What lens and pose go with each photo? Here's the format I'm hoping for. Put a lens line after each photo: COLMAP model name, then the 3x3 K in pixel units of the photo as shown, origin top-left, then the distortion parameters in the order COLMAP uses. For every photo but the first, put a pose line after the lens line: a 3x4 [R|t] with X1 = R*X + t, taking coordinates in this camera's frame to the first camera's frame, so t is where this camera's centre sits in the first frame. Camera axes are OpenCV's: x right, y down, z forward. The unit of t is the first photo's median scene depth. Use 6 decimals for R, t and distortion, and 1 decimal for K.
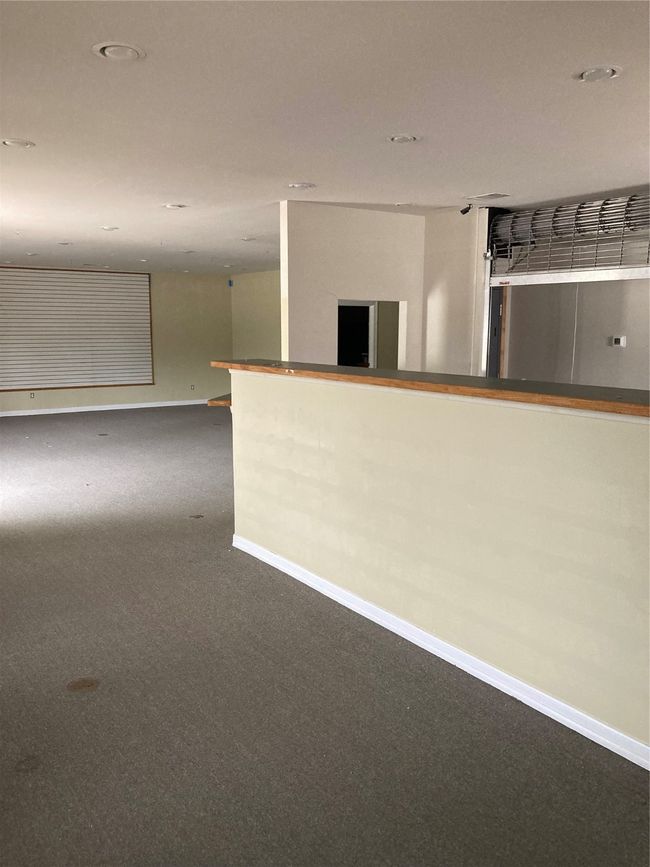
lens RADIAL K [[710.4, 0, 329.8], [0, 710.4, 426.1], [0, 0, 1]] dist [0.006468, 0.014429]
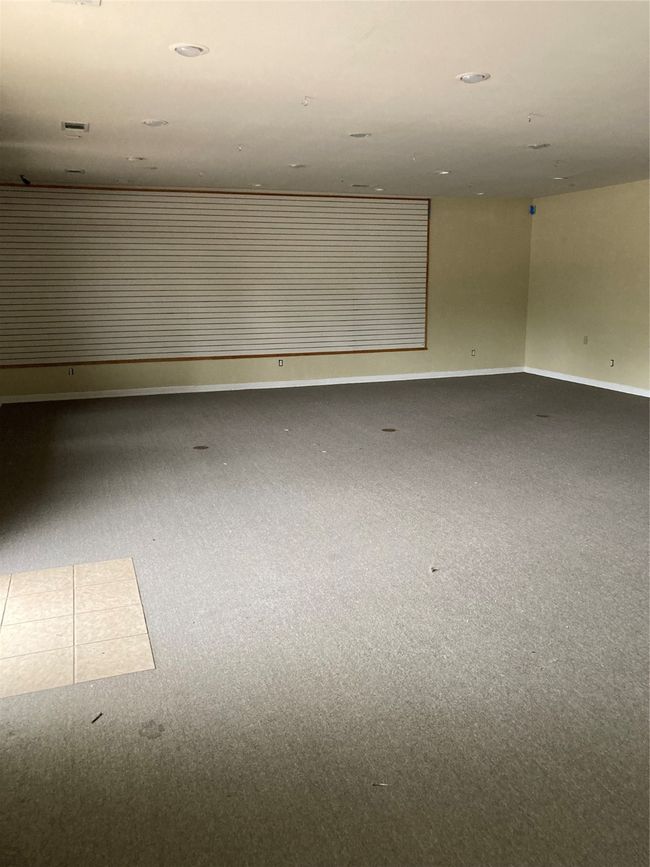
lens RADIAL K [[710.4, 0, 324.6], [0, 710.4, 439.2], [0, 0, 1]] dist [0.006468, 0.014429]
pose [[0.959020, 0.052440, -0.278443, -0.139471], [-0.027576, 0.995333, 0.092478, -0.031078], [0.281993, -0.081010, 0.955990, 0.242133]]
